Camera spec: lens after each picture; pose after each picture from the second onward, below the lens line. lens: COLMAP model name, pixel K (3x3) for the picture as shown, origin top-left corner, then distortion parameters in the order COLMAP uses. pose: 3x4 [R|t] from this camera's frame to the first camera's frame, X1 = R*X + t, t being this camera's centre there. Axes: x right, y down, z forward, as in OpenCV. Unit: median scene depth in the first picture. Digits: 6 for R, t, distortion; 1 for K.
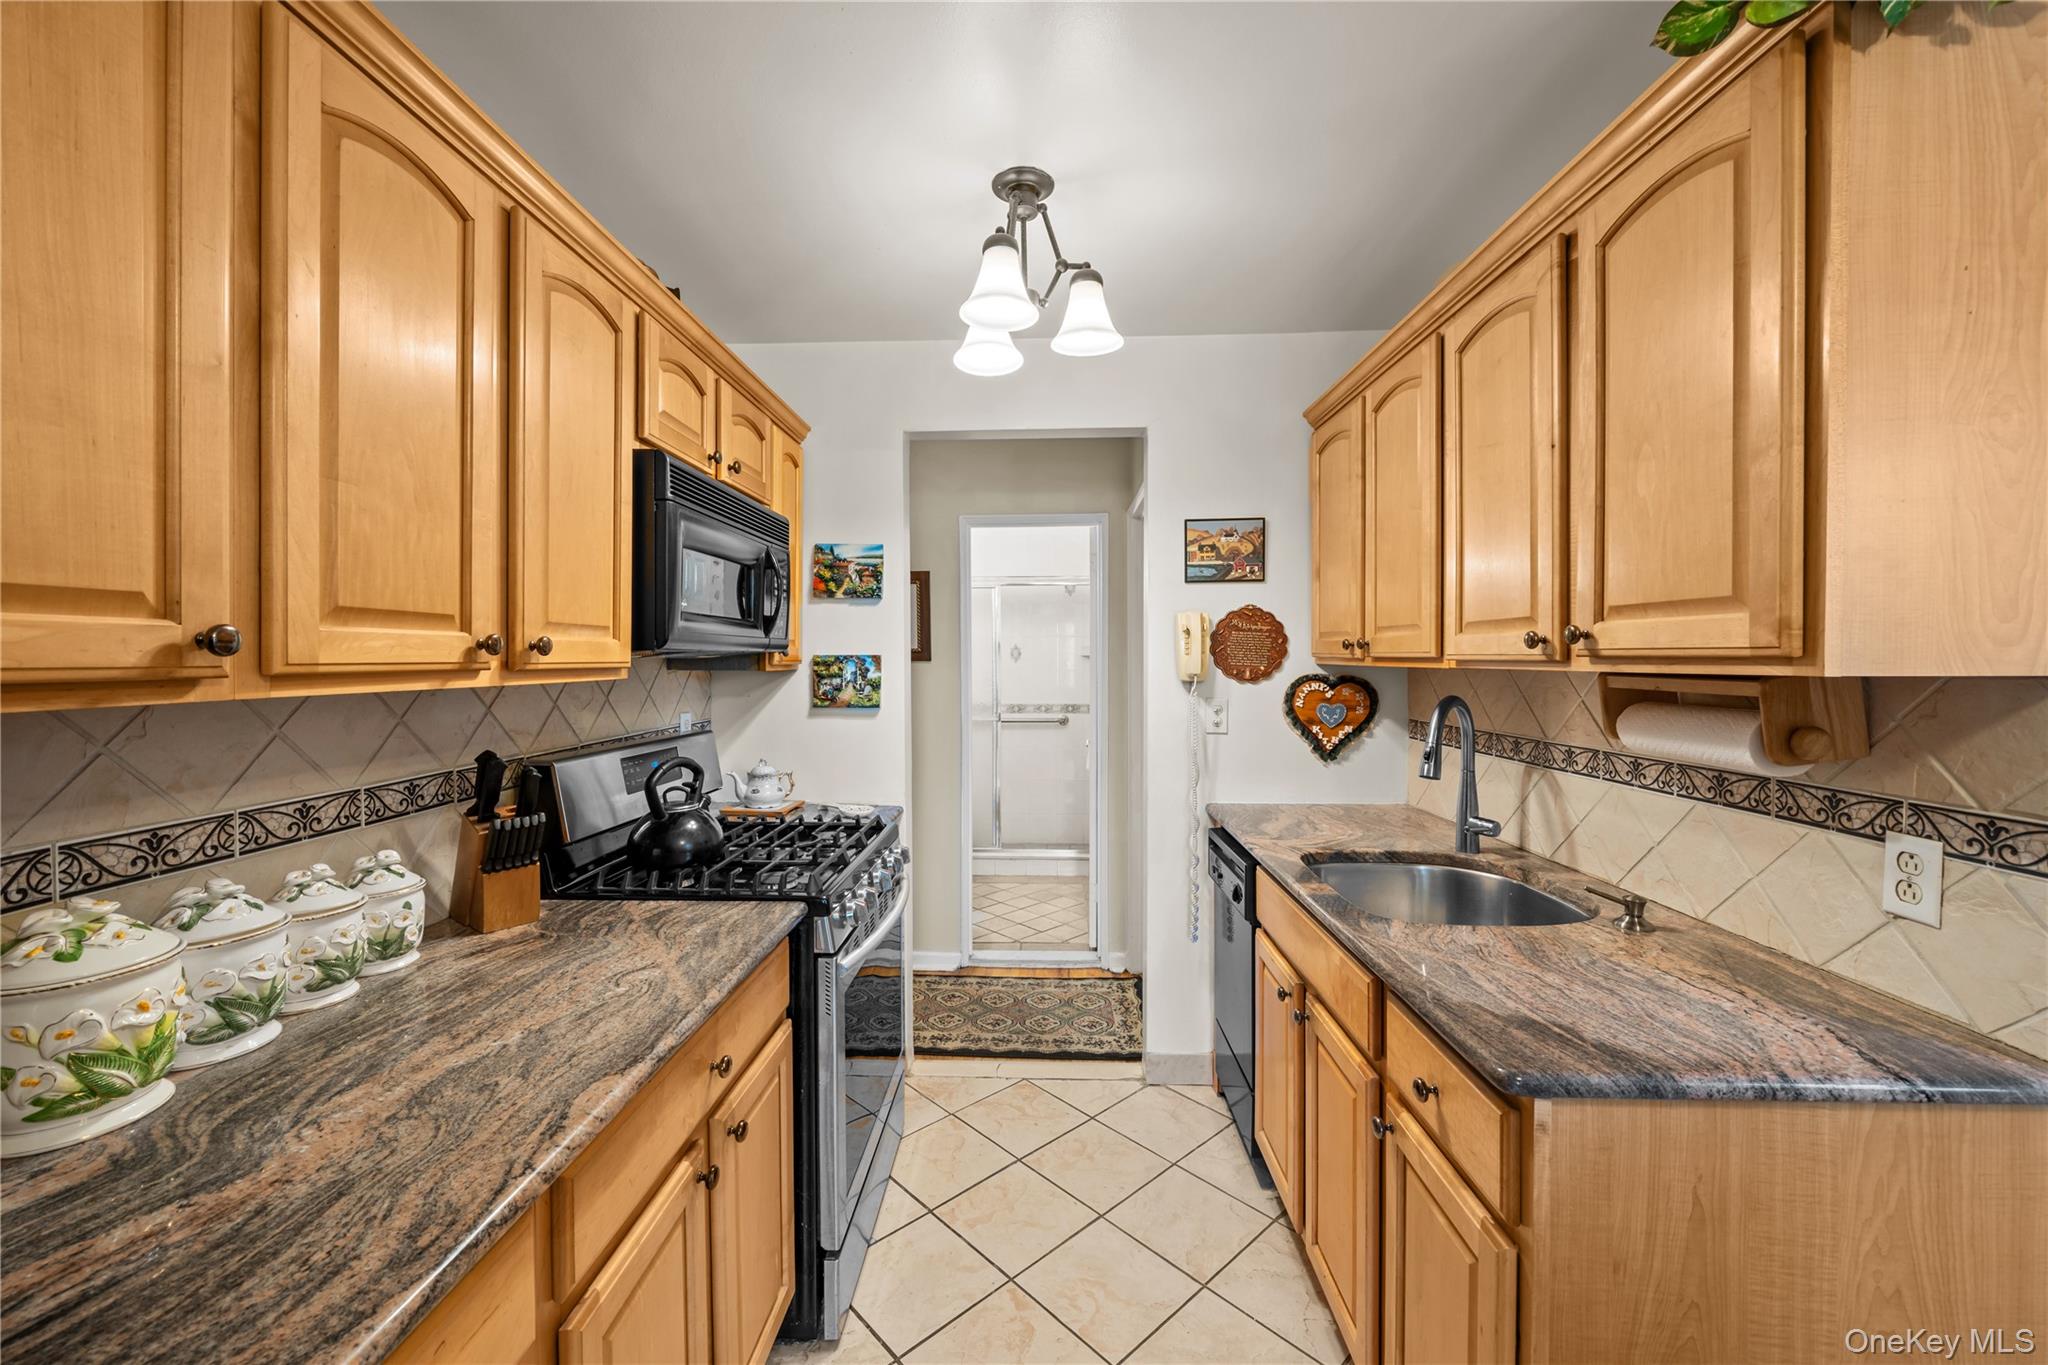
lens RADIAL K [[798.9, 0, 1018.9], [0, 798.9, 684.5], [0, 0, 1]] dist [-0.001623, 0.000039]
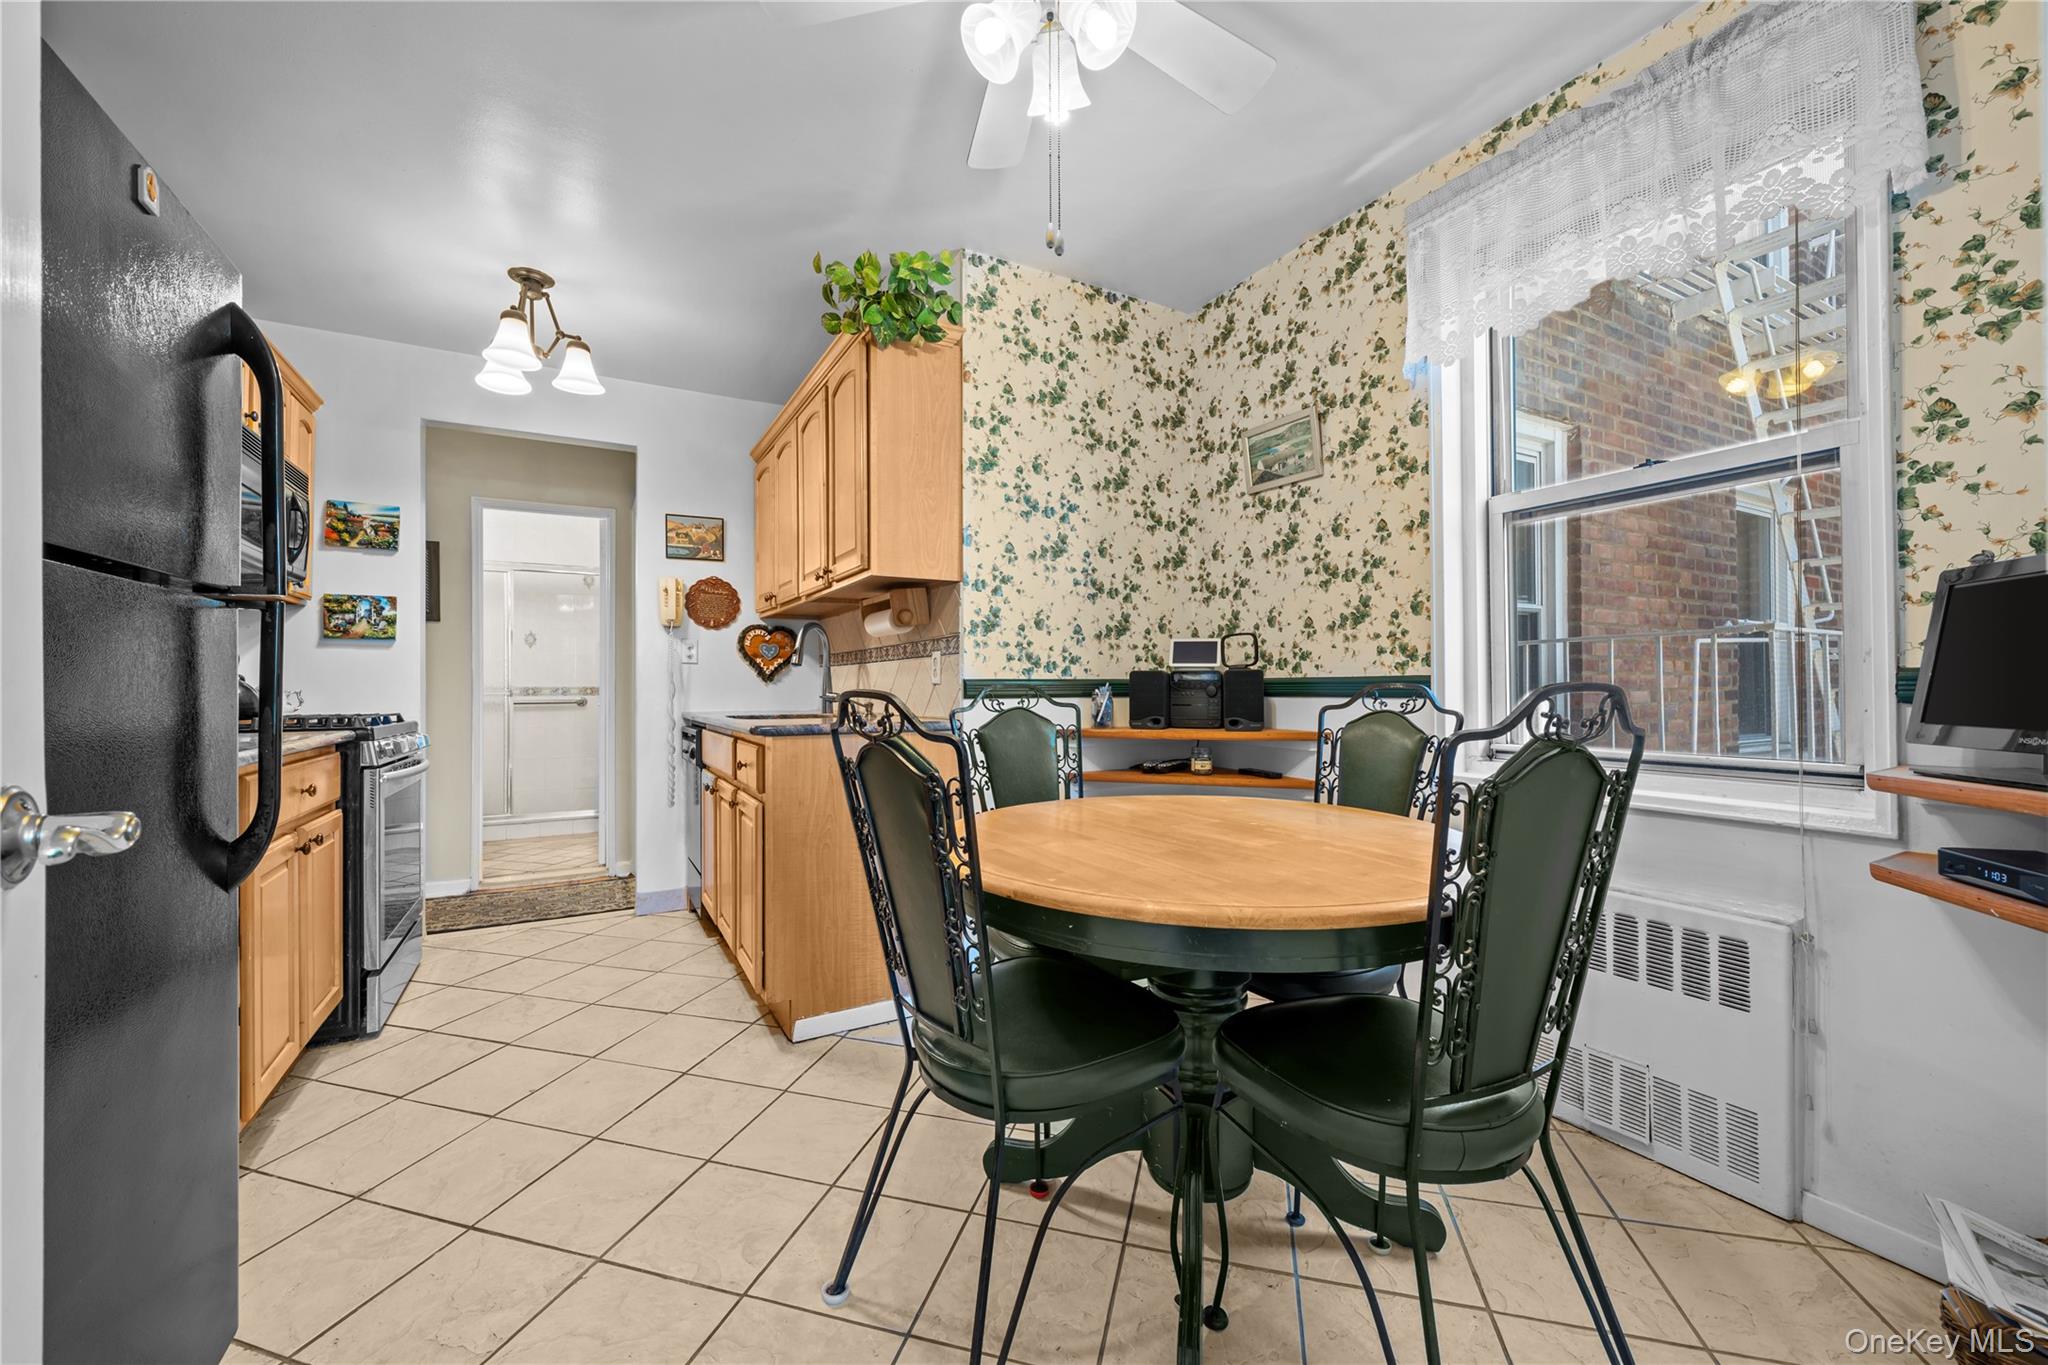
lens RADIAL K [[798.9, 0, 1018.9], [0, 798.9, 684.5], [0, 0, 1]] dist [-0.001623, 0.000039]
pose [[0.857190, 0.003040, 0.514992, 0.014616], [0.017054, 0.999267, -0.034285, 0.159339], [-0.514718, 0.038172, 0.856509, -0.540911]]
